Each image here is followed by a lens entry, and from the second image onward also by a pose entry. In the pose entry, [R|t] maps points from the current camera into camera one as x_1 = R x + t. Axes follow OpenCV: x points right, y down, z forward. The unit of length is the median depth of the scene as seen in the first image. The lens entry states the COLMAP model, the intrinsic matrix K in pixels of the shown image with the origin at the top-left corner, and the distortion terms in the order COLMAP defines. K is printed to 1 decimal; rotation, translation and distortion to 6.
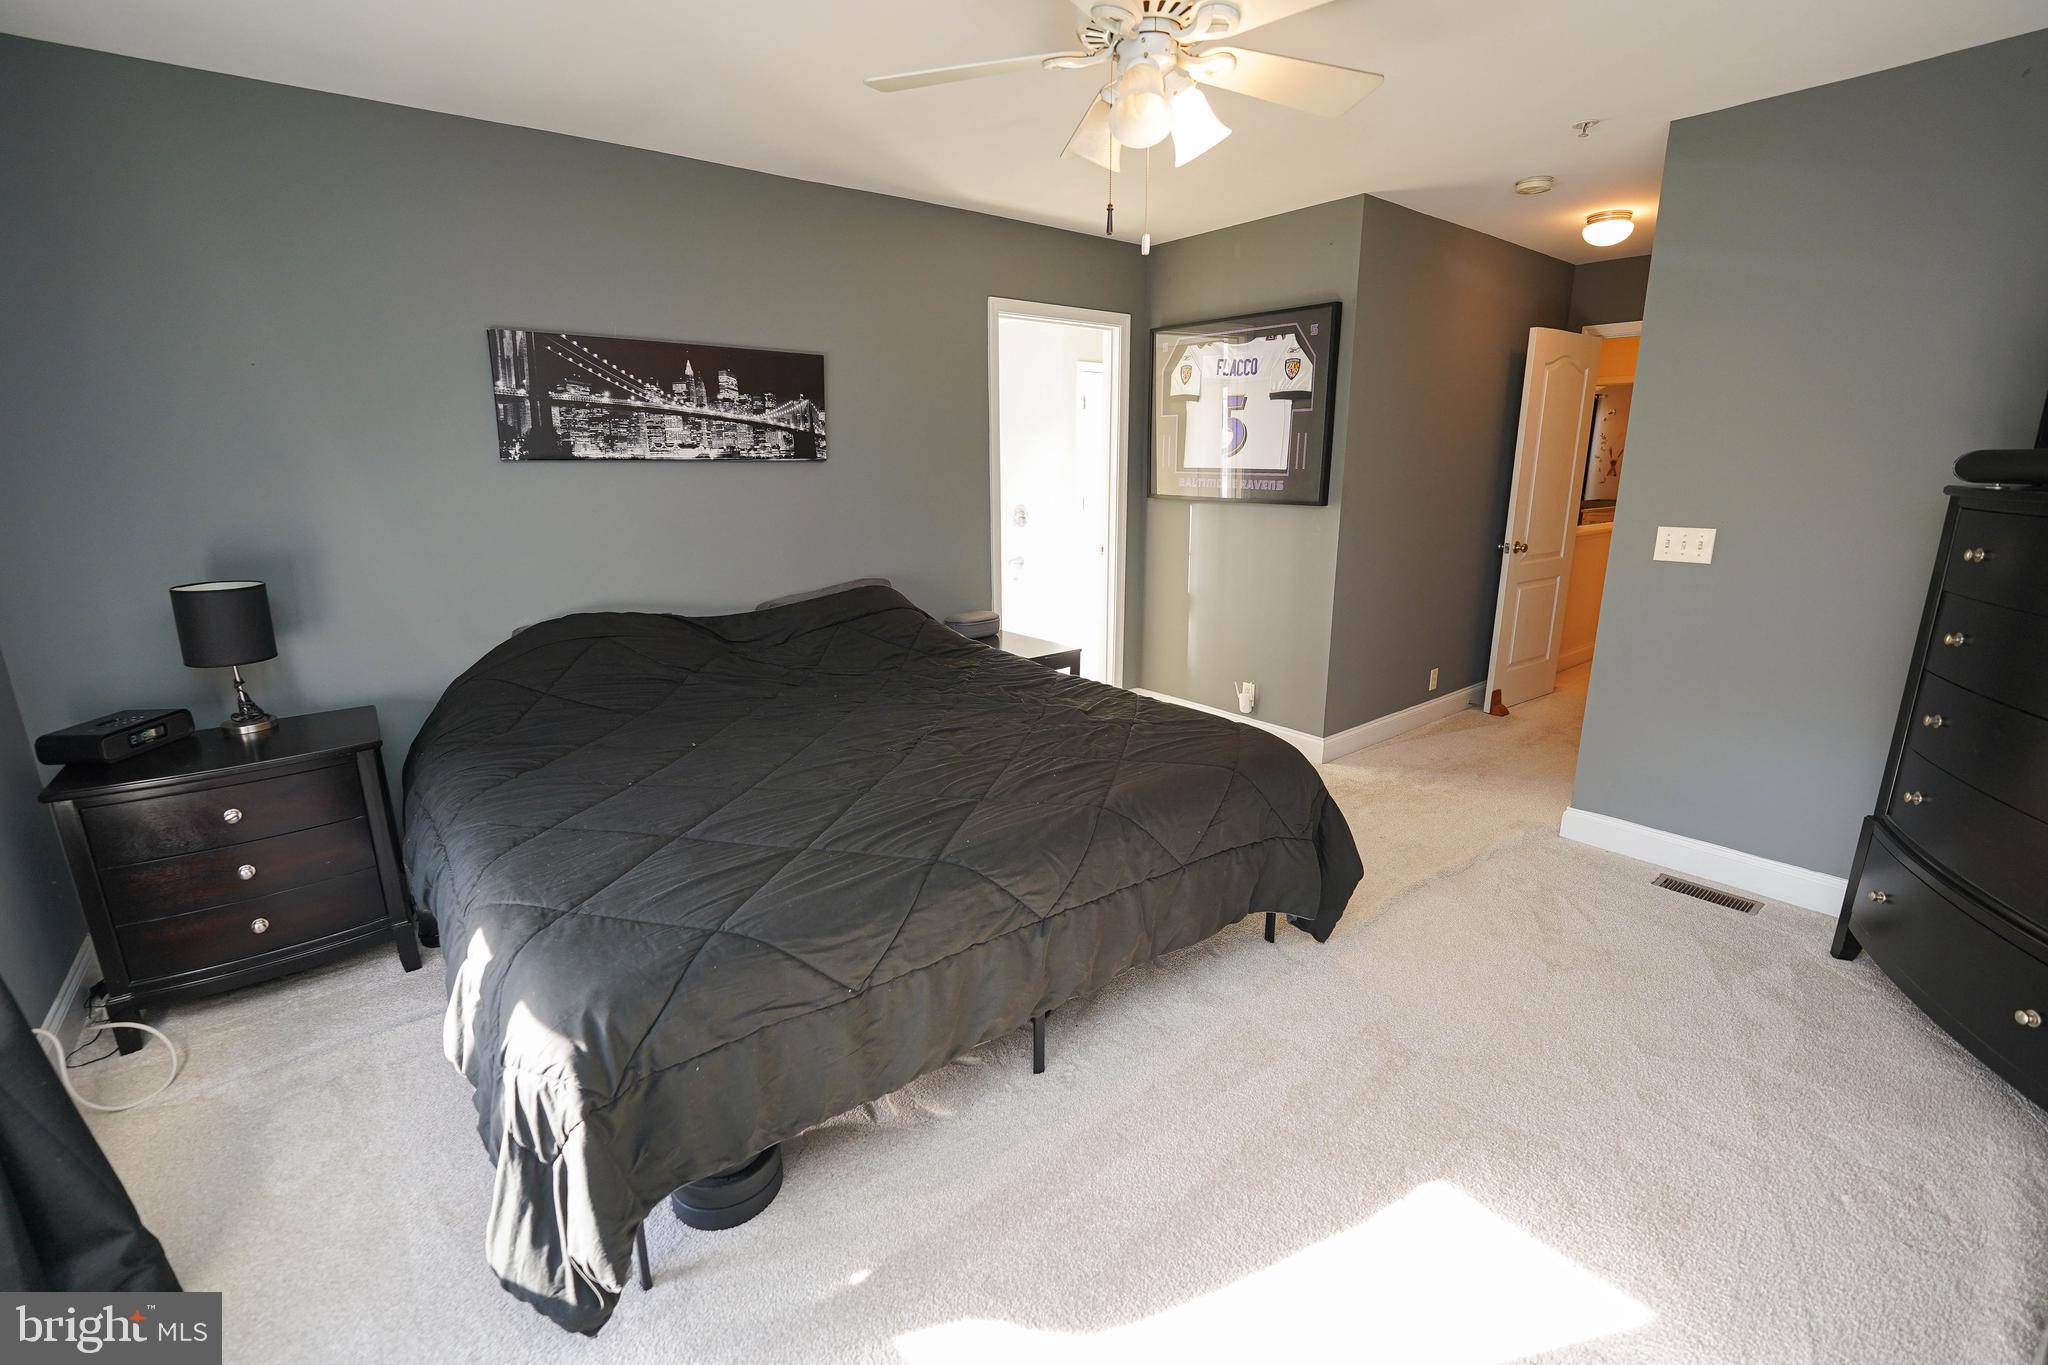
lens RADIAL K [[857.7, 0, 1024.0], [0, 857.7, 682.5], [0, 0, 1]] dist [-0.001066, -0.000072]
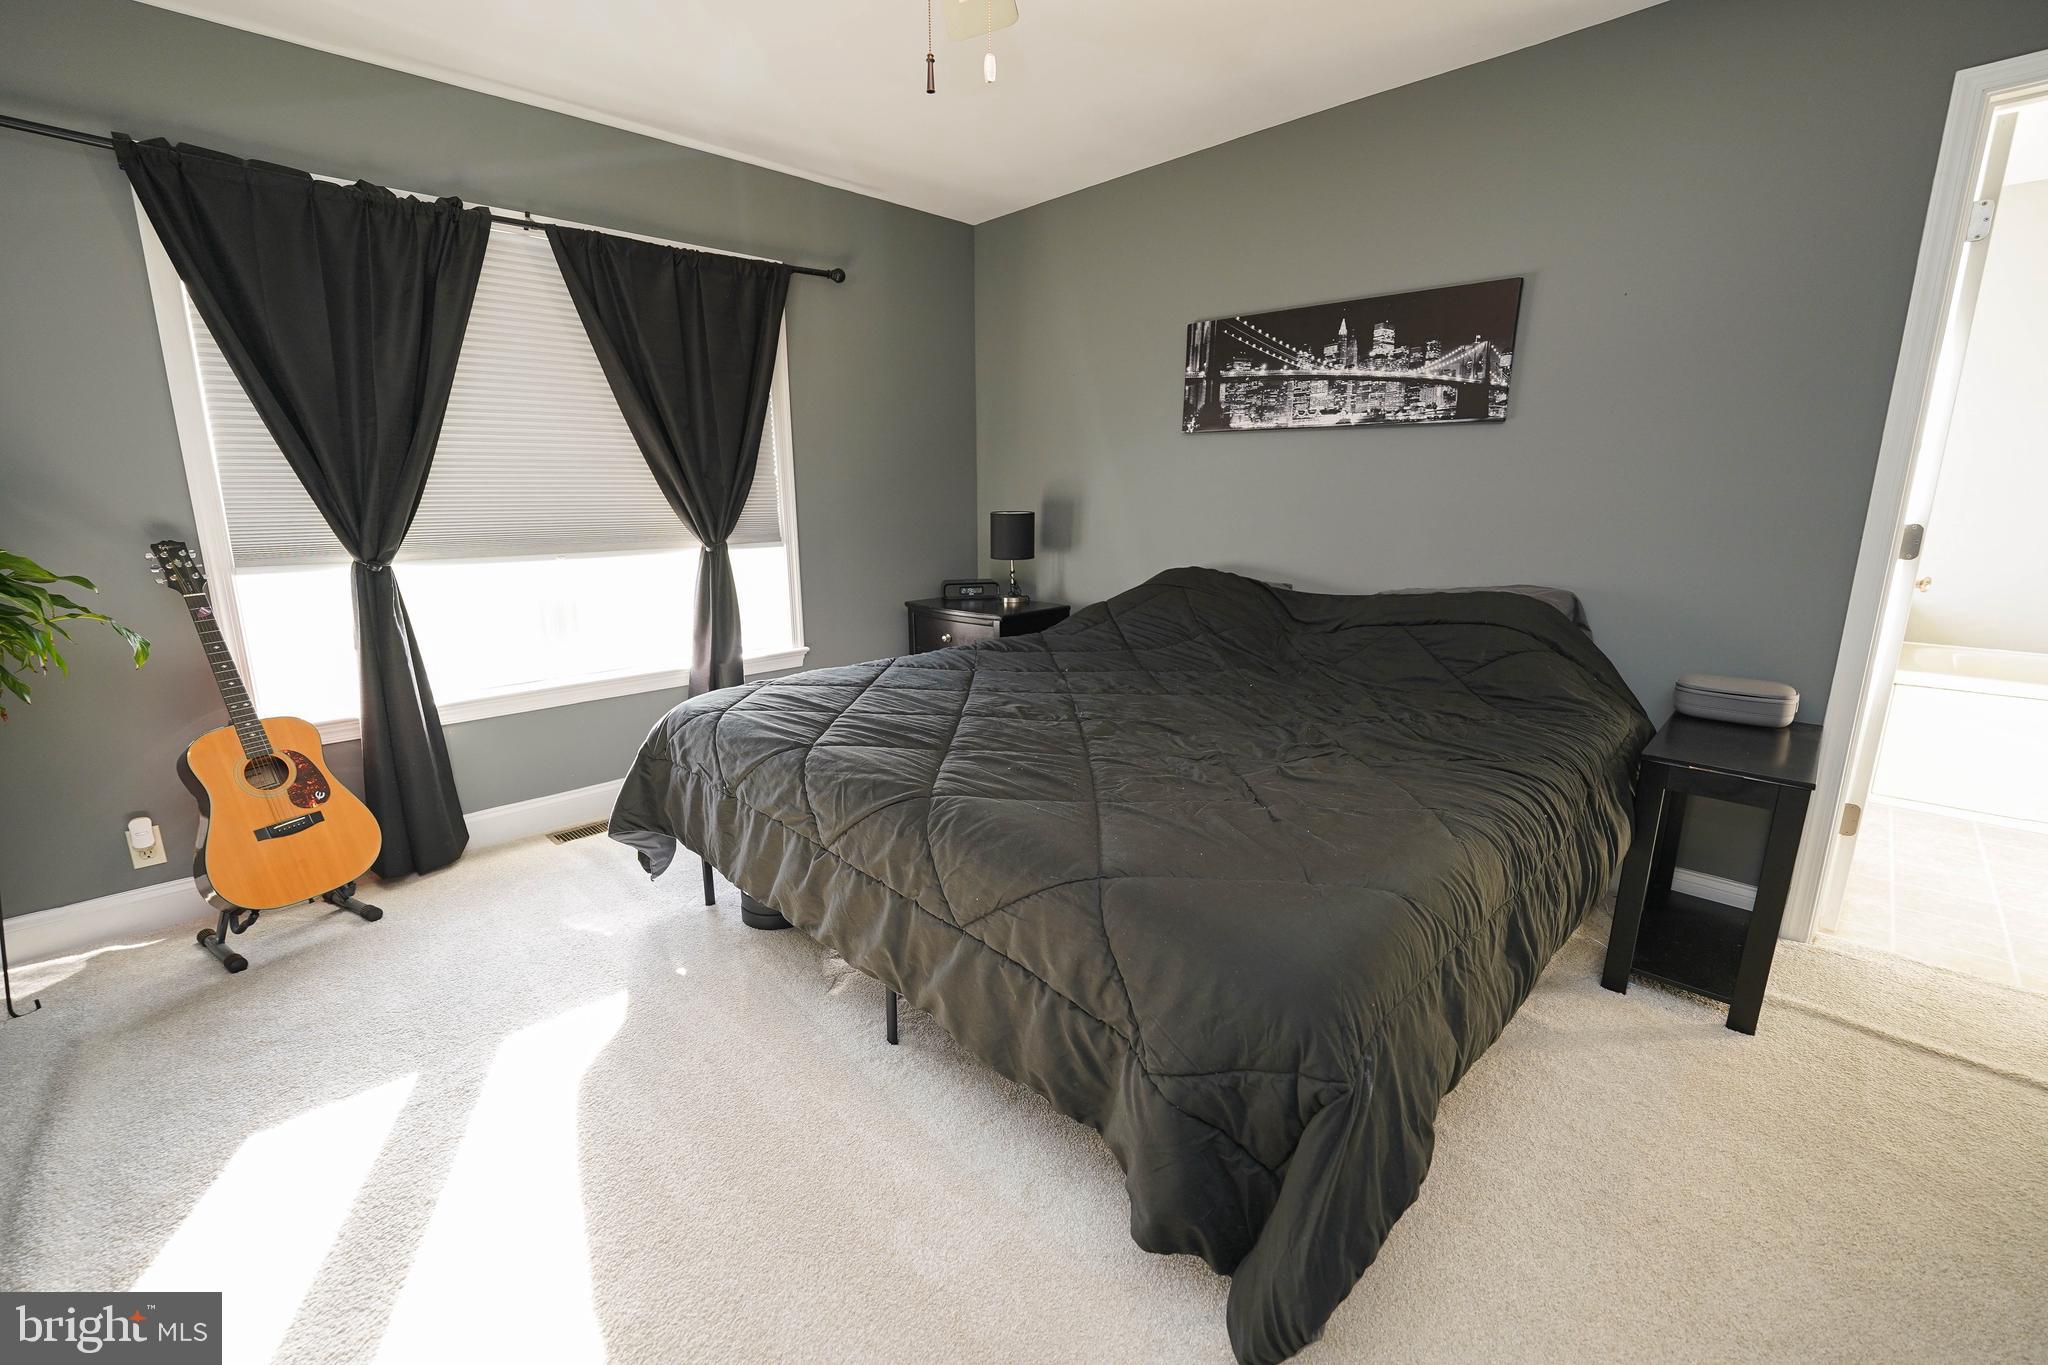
lens RADIAL K [[879.3, 0, 1024.0], [0, 879.3, 682.5], [0, 0, 1]] dist [-0.000064, -0.000277]
pose [[0.104721, 0.221649, -0.969487, 0.593321], [-0.252895, 0.948736, 0.189588, -0.094072], [0.961810, 0.225324, 0.155407, 0.609576]]
